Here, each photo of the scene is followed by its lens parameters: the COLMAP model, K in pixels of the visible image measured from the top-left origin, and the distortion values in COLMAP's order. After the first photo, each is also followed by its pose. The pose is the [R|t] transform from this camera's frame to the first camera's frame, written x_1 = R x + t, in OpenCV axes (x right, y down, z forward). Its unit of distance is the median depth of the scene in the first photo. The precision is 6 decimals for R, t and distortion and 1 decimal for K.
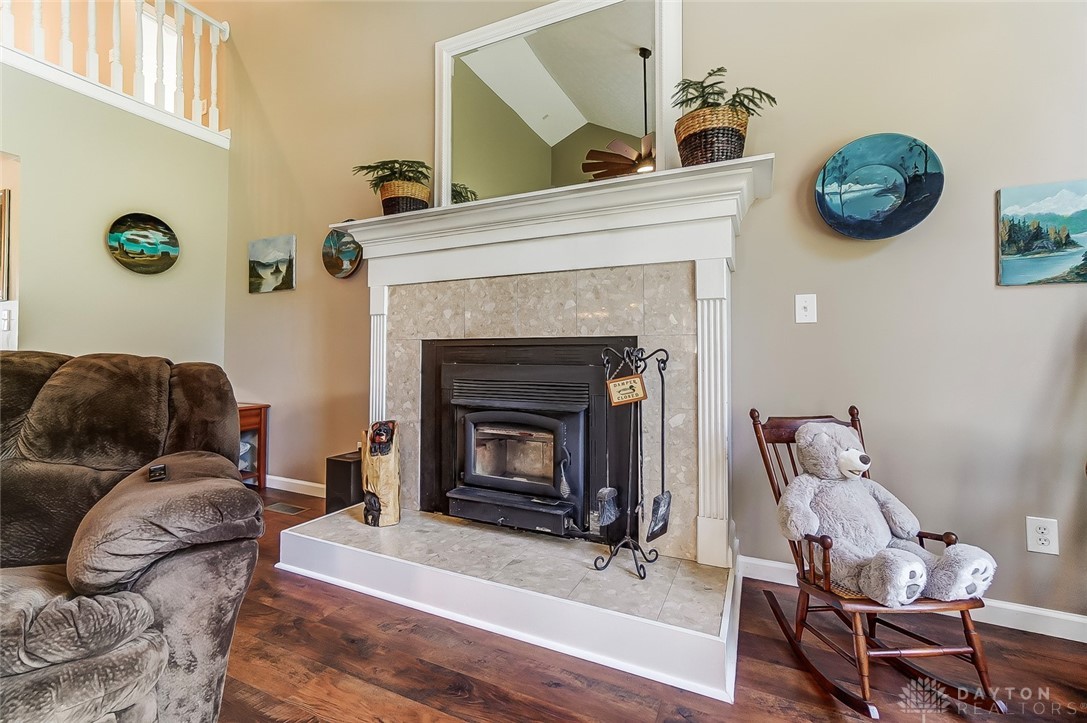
lens RADIAL K [[458.0, 0, 541.1], [0, 458.0, 338.4], [0, 0, 1]] dist [-0.000669, 0.005228]
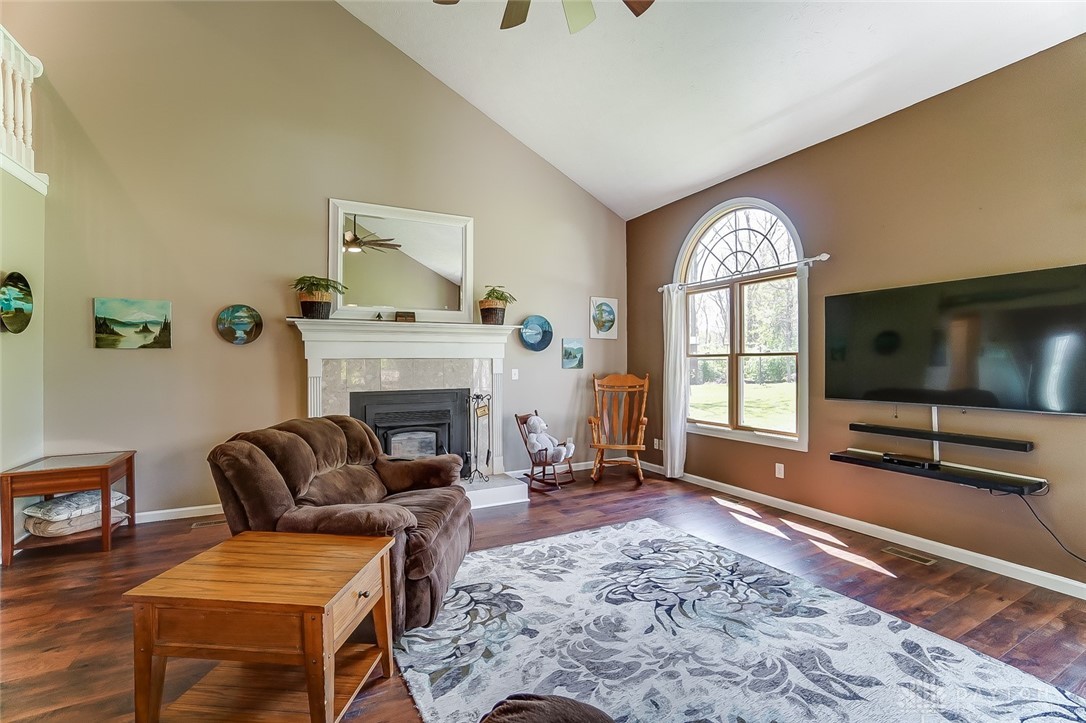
lens RADIAL K [[475.1, 0, 531.5], [0, 475.1, 359.2], [0, 0, 1]] dist [-0.064868, 0.022117]
pose [[0.615990, 0.000330, 0.787754, -1.455497], [-0.020714, 0.999661, 0.015778, -0.190454], [-0.787482, -0.026037, 0.615788, -0.722560]]
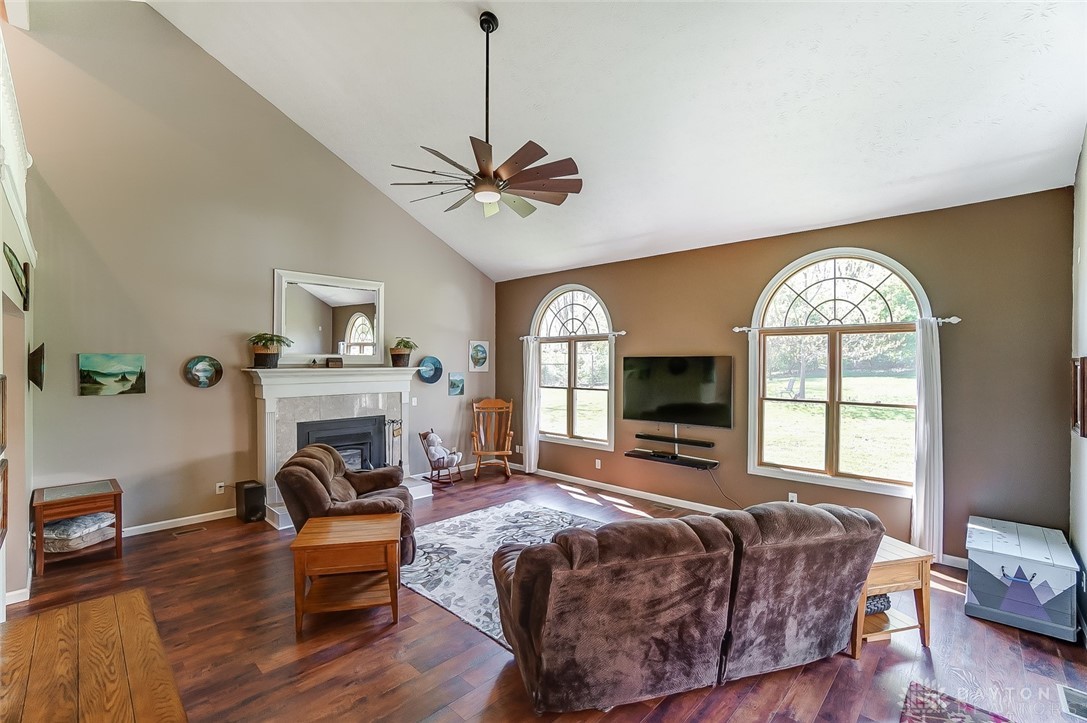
lens RADIAL K [[472.3, 0, 521.7], [0, 472.3, 369.2], [0, 0, 1]] dist [-0.062544, 0.020445]
pose [[0.352480, -0.014184, 0.935712, -2.358257], [-0.027863, 0.999283, 0.025643, -0.407198], [-0.935404, -0.035111, 0.351832, -0.953893]]
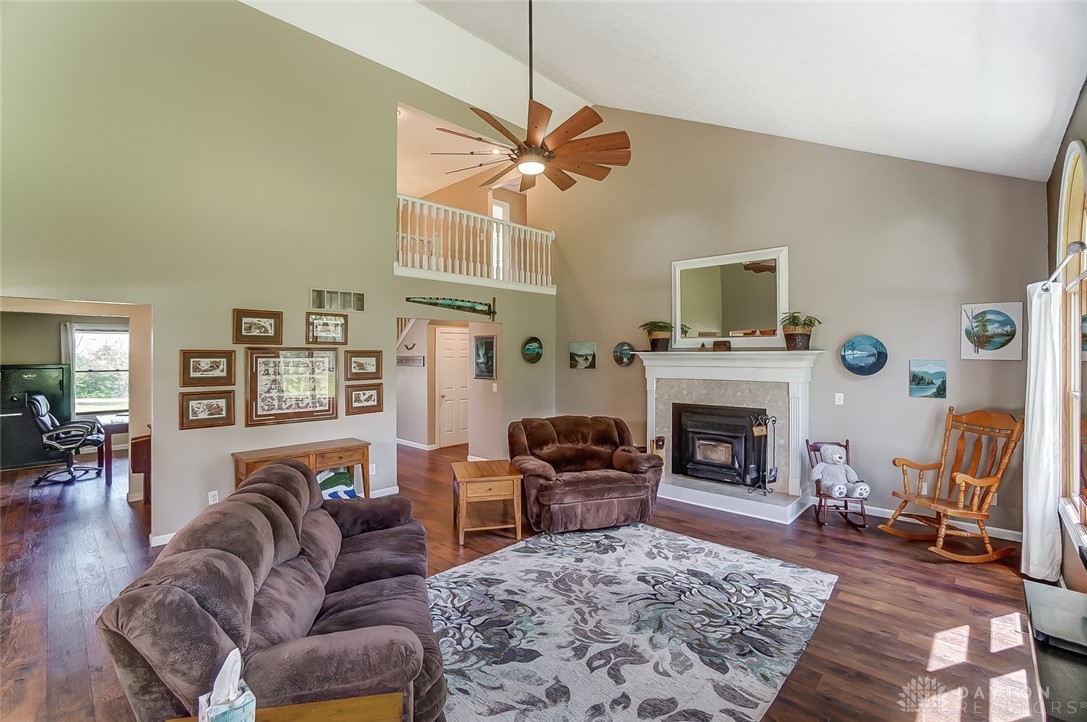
lens RADIAL K [[481.5, 0, 543.3], [0, 481.5, 355.0], [0, 0, 1]] dist [-0.063584, 0.023306]
pose [[0.950586, -0.003943, -0.310438, -0.147594], [0.014868, 0.999350, 0.032833, -0.396730], [0.310107, -0.035826, 0.950027, -1.845943]]
